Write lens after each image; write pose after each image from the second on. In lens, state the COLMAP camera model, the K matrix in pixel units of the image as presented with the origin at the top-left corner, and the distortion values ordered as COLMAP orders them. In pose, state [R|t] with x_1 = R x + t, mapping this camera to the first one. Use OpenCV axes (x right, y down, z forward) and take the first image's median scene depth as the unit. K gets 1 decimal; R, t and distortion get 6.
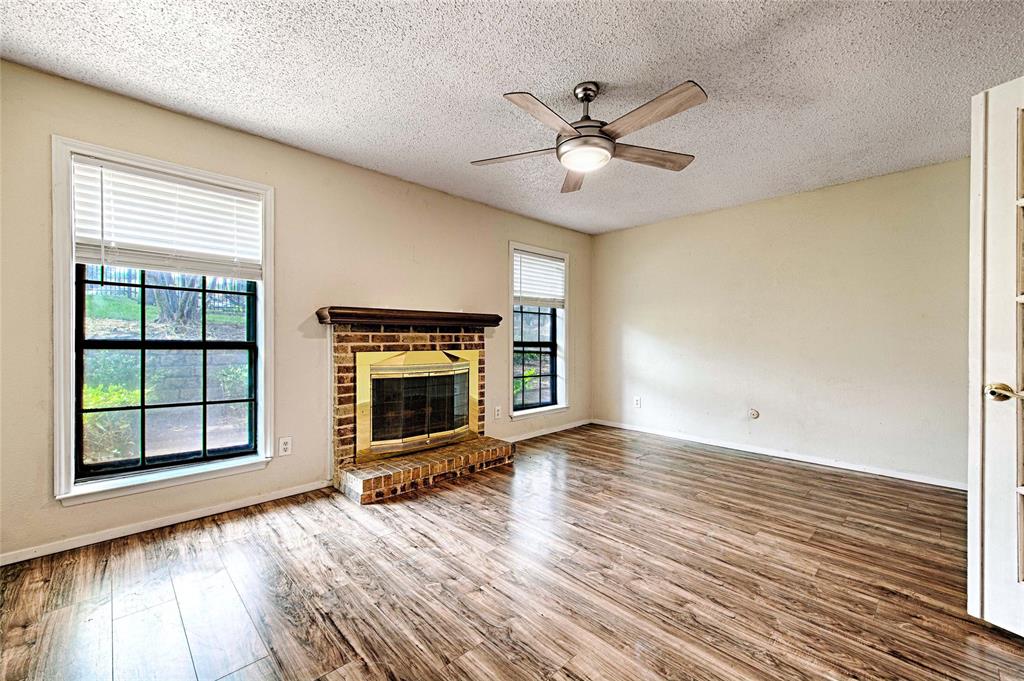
lens RADIAL K [[417.6, 0, 513.5], [0, 417.6, 339.0], [0, 0, 1]] dist [0.001336, 0.000095]
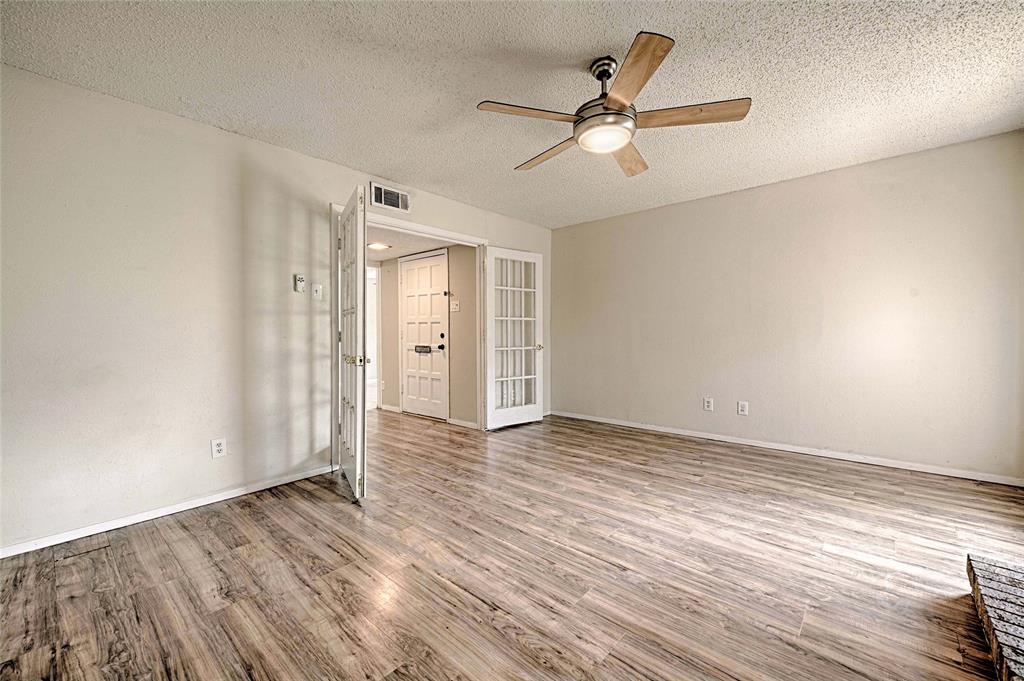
lens RADIAL K [[417.6, 0, 510.5], [0, 417.6, 334.8], [0, 0, 1]] dist [0.001336, 0.000095]
pose [[-0.997500, 0.007654, -0.070245, 0.461631], [0.006714, 0.999885, 0.013602, -0.003754], [0.070341, 0.013096, -0.997437, 1.981158]]
